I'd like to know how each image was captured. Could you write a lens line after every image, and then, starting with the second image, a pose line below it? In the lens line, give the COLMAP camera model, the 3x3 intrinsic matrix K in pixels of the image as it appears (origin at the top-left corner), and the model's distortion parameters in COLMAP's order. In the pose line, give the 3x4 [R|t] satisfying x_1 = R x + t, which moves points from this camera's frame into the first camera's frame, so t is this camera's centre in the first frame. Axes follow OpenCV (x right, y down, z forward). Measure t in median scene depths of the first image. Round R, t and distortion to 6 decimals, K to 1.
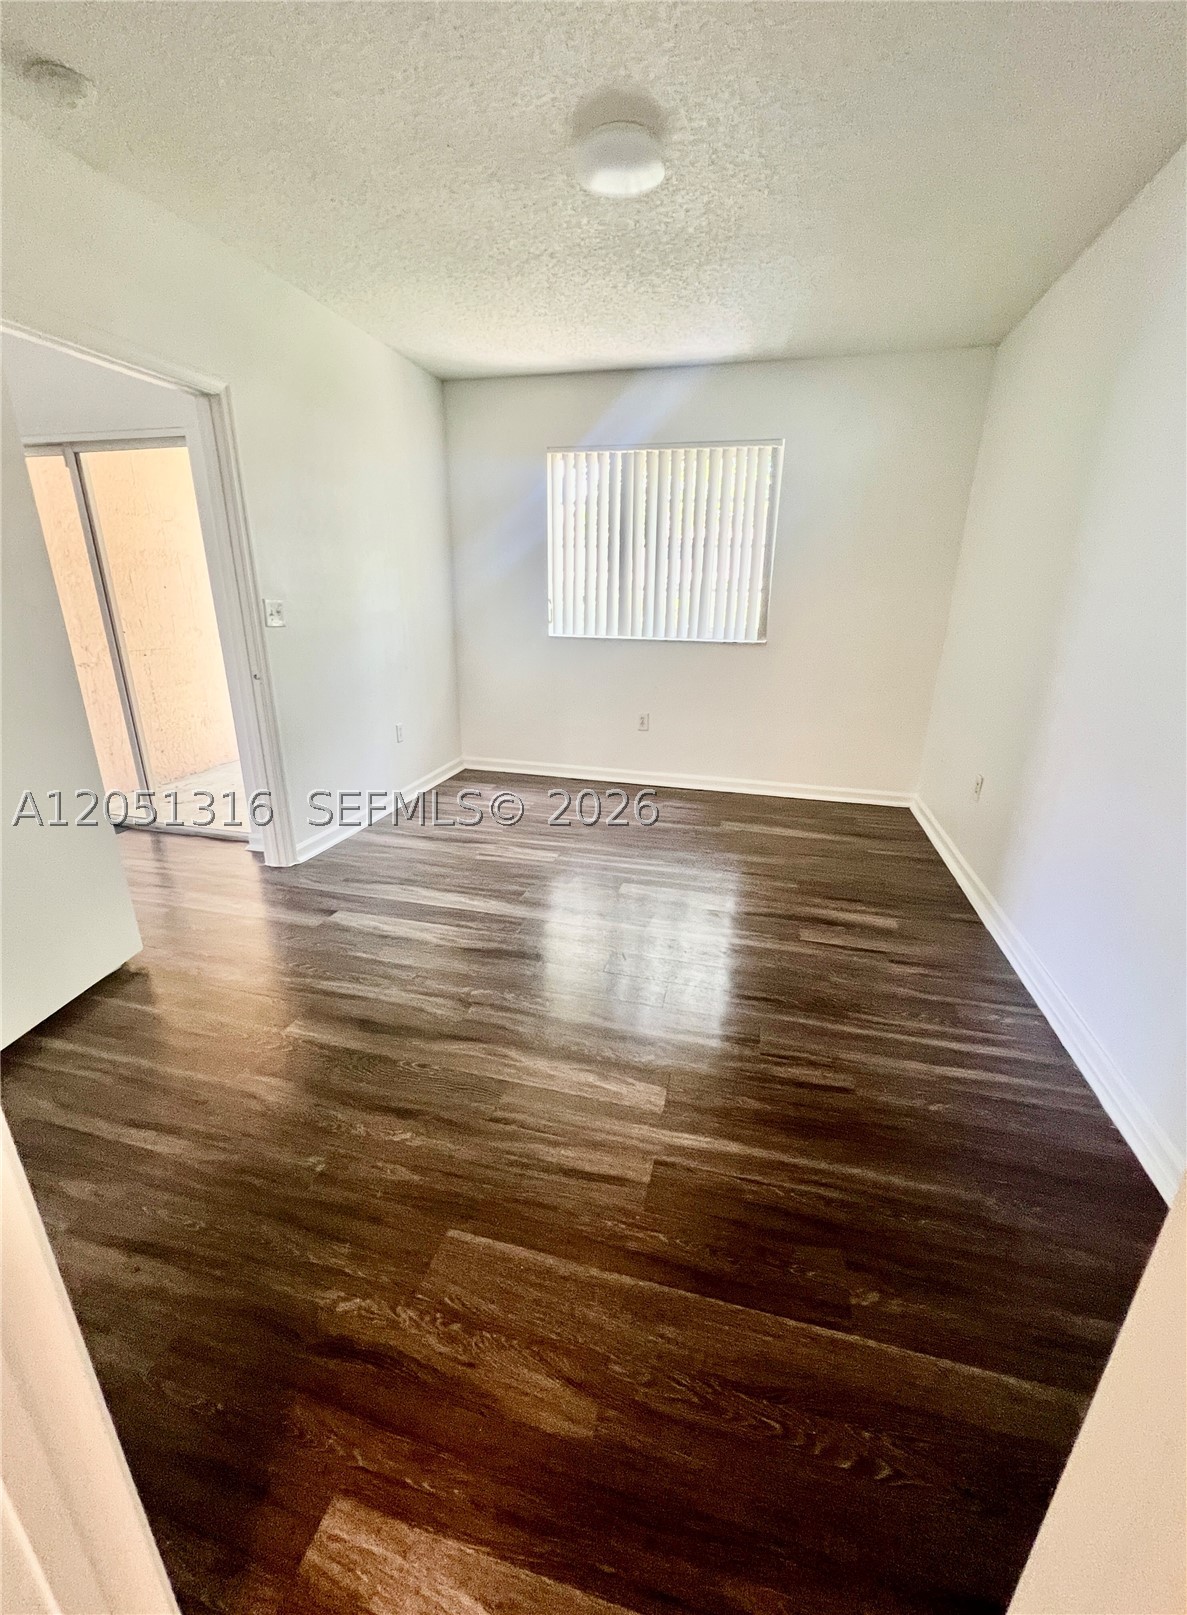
lens RADIAL K [[651.8, 0, 596.8], [0, 651.8, 807.0], [0, 0, 1]] dist [-0.000778, 0.000940]
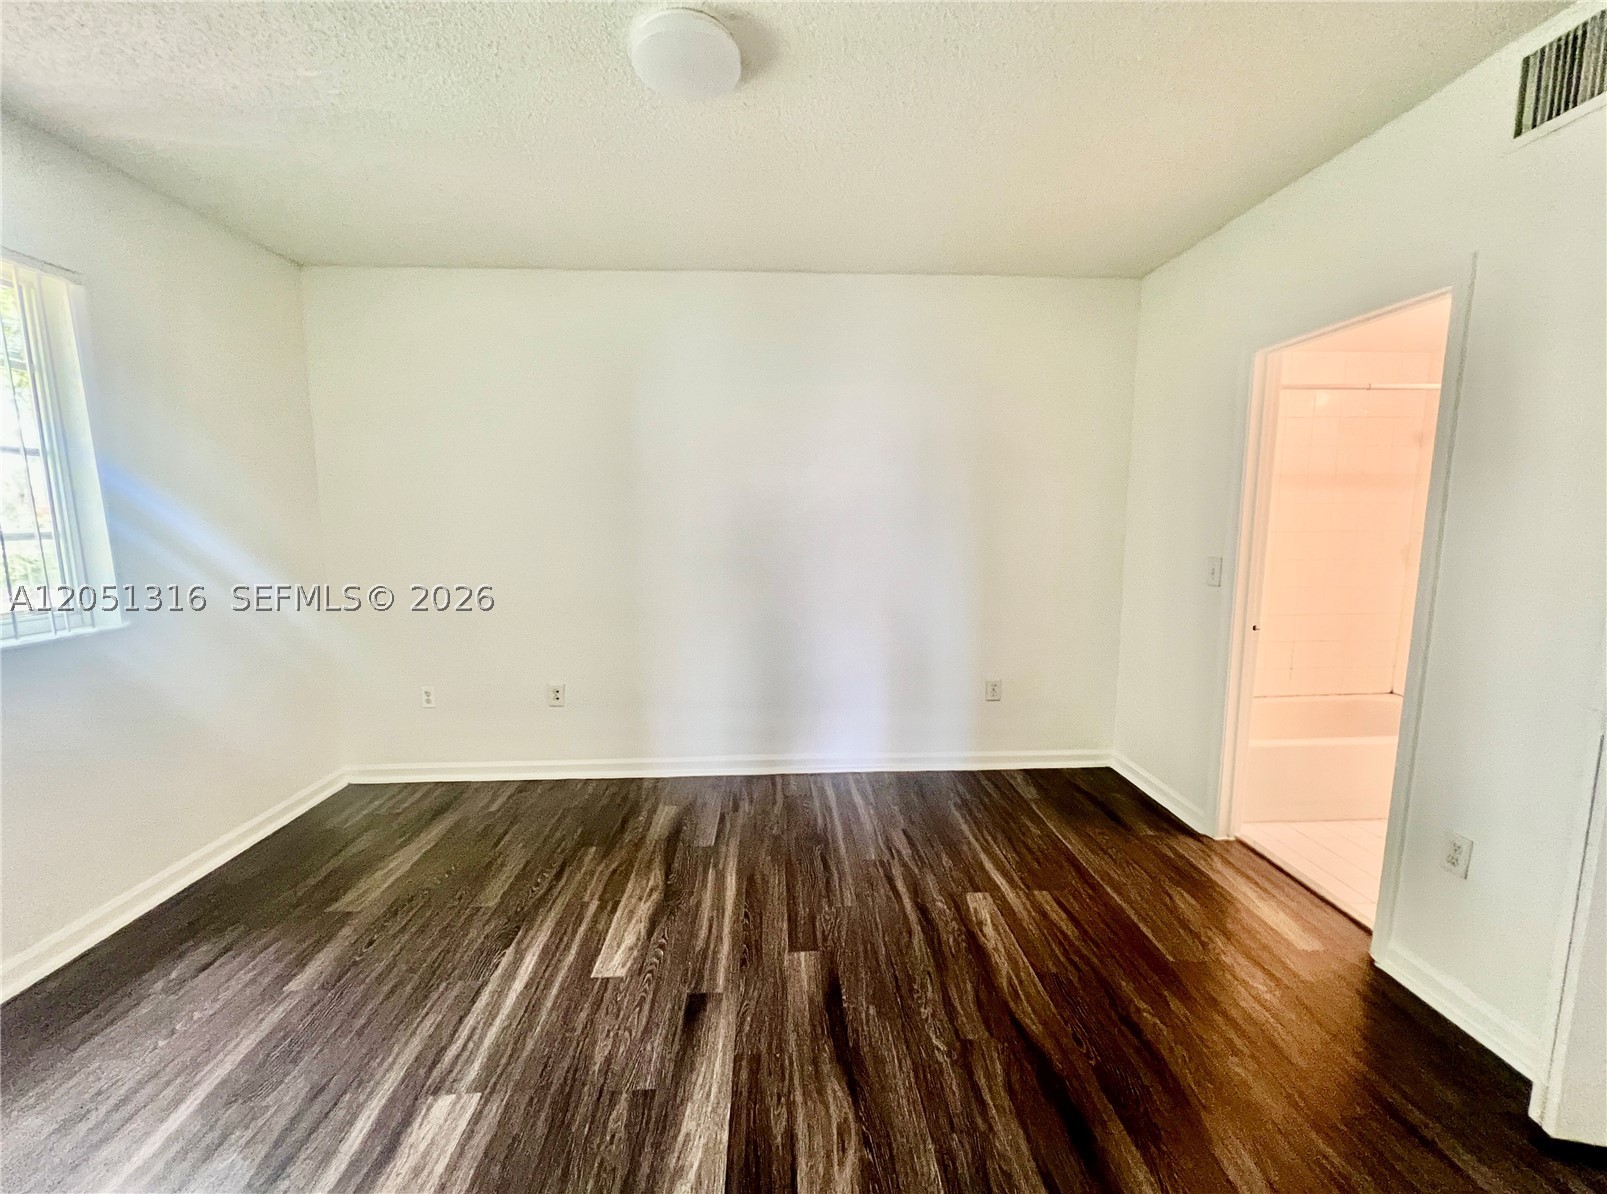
lens RADIAL K [[649.2, 0, 811.8], [0, 649.2, 595.3], [0, 0, 1]] dist [0.001119, -0.000636]
pose [[-0.297229, -0.128478, 0.946123, -0.749400], [0.300450, 0.927983, 0.220403, -0.395505], [-0.906303, 0.349773, -0.237222, 1.068213]]
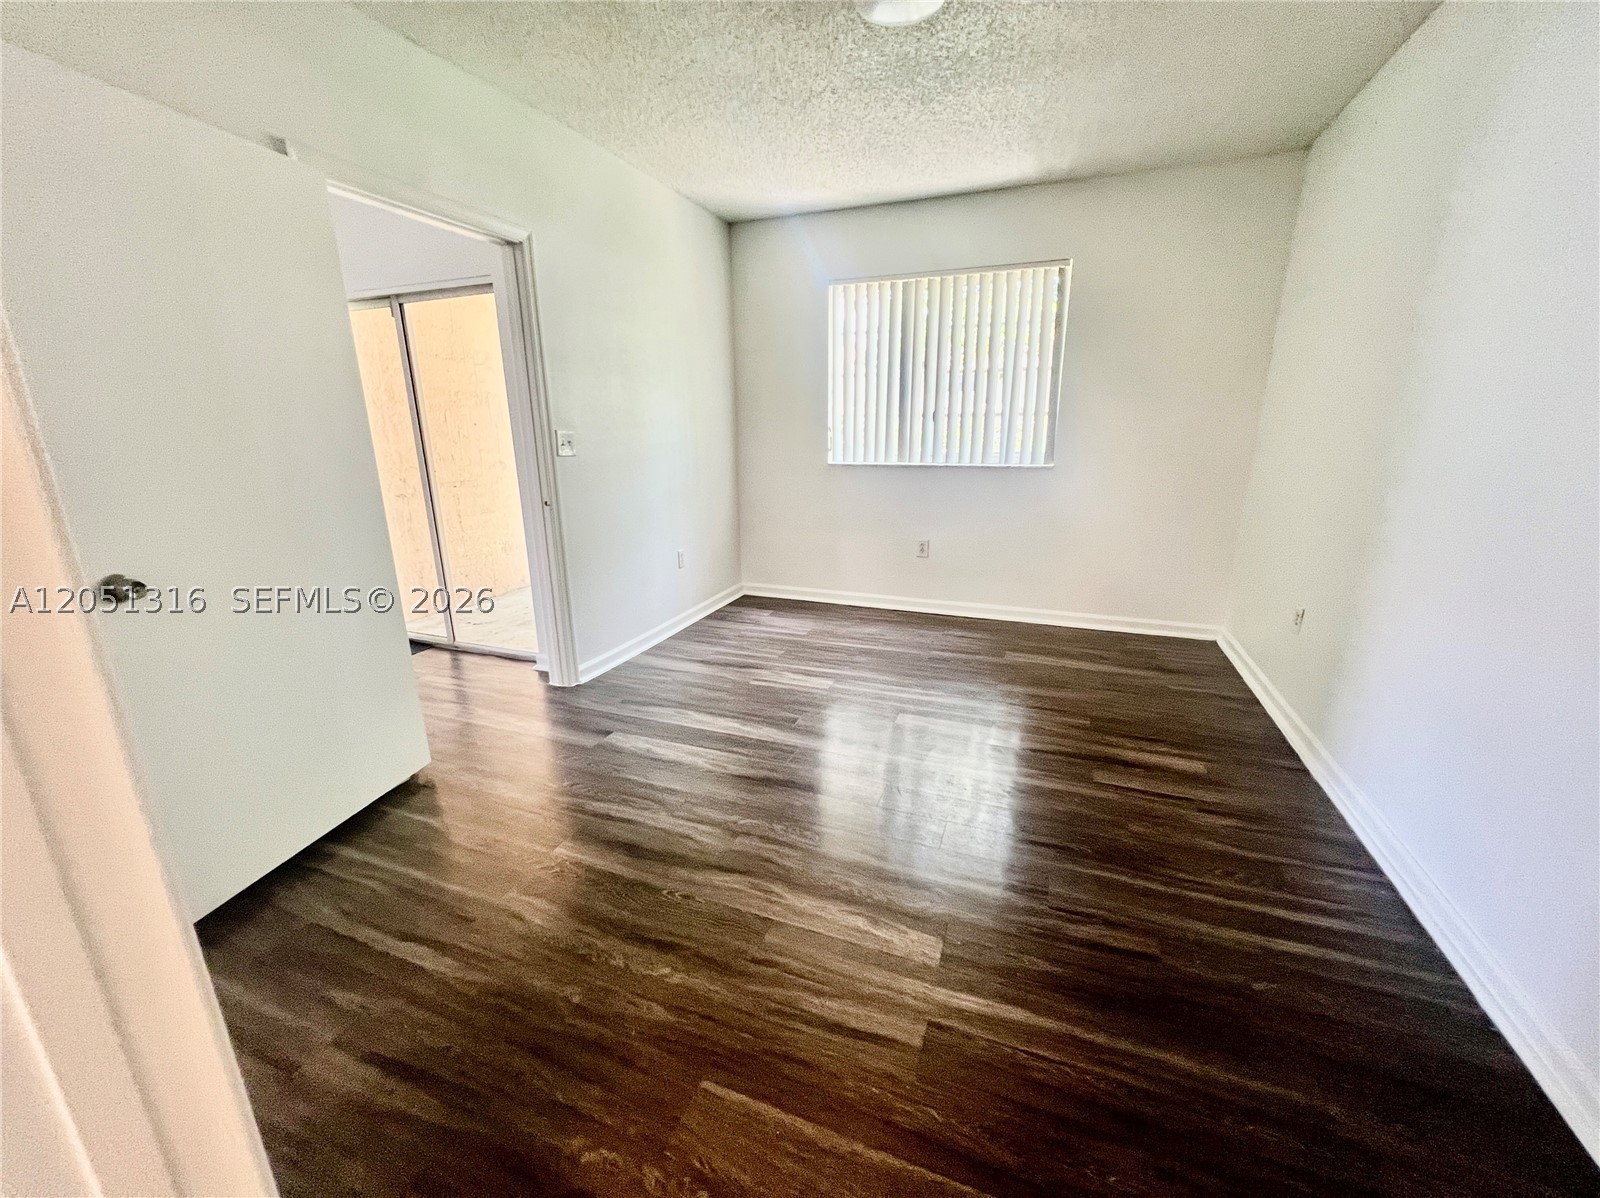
lens RADIAL K [[643.4, 0, 798.3], [0, 643.4, 600.8], [0, 0, 1]] dist [-0.002146, 0.000813]
pose [[0.992356, 0.010476, -0.122966, 0.008791], [-0.017275, 0.998372, -0.054360, 0.006215], [0.122197, 0.056068, 0.990921, 0.039466]]
